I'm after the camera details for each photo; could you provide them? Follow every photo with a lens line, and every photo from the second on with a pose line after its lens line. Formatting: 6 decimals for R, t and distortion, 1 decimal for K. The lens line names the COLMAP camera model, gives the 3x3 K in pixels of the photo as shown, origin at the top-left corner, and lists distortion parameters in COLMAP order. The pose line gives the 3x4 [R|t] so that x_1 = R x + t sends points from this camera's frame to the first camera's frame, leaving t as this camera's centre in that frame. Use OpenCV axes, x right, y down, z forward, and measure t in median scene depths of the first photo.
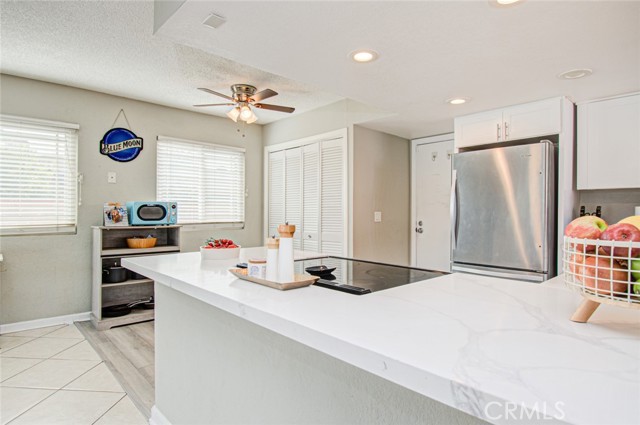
lens RADIAL K [[354.9, 0, 323.4], [0, 354.9, 214.1], [0, 0, 1]] dist [0.004210, -0.021149]
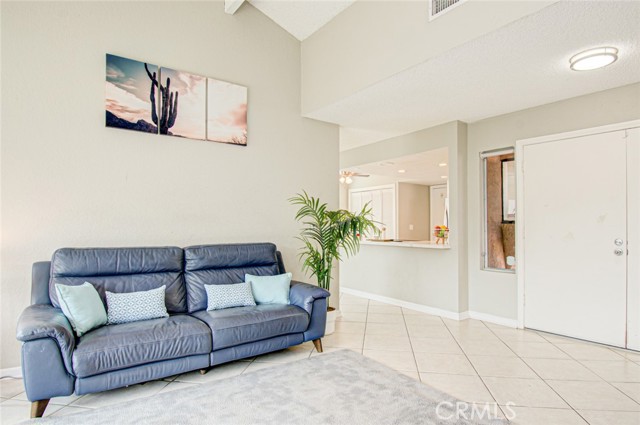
lens RADIAL K [[356.7, 0, 327.0], [0, 356.7, 225.9], [0, 0, 1]] dist [-0.014283, -0.002019]
pose [[0.993061, -0.004566, -0.117515, -0.083103], [0.004327, 0.999988, -0.002294, 0.002122], [0.117524, 0.001770, 0.993068, -1.093484]]
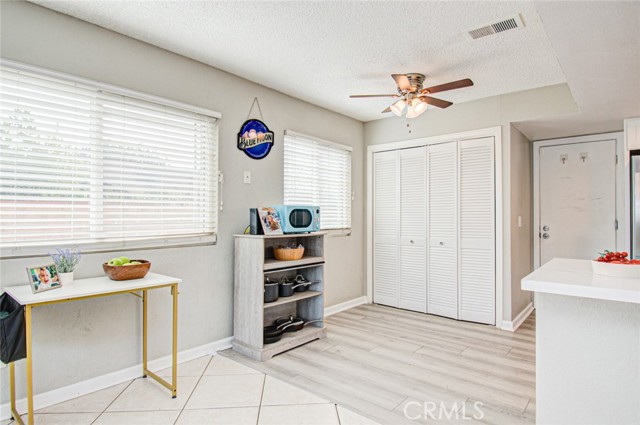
lens RADIAL K [[354.9, 0, 323.4], [0, 354.9, 214.1], [0, 0, 1]] dist [0.004210, -0.021149]
pose [[0.993204, -0.002428, 0.116364, -0.514638], [0.003706, 0.999935, -0.010768, -0.004688], [-0.116330, 0.011126, 0.993148, 0.134903]]
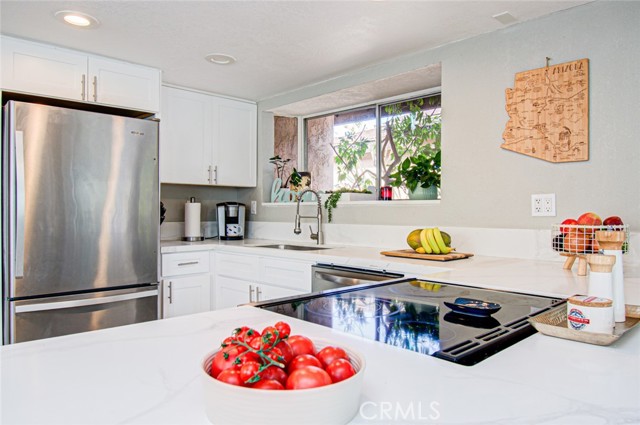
lens RADIAL K [[442.8, 0, 323.0], [0, 442.8, 213.3], [0, 0, 1]] dist [0.004073, -0.026802]
pose [[-0.019500, -0.009832, 0.999762, -0.282072], [-0.000373, 0.999952, 0.009827, -0.004342], [-0.999810, -0.000182, -0.019502, 0.476540]]
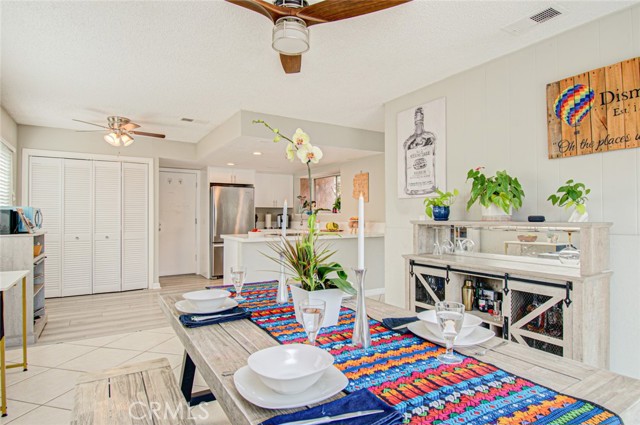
lens RADIAL K [[354.9, 0, 323.4], [0, 354.9, 214.1], [0, 0, 1]] dist [0.004210, -0.021149]
pose [[0.187167, 0.003112, 0.982323, -1.241474], [0.005829, 0.999974, -0.004279, -0.007730], [-0.982311, 0.006527, 0.187144, 0.053764]]
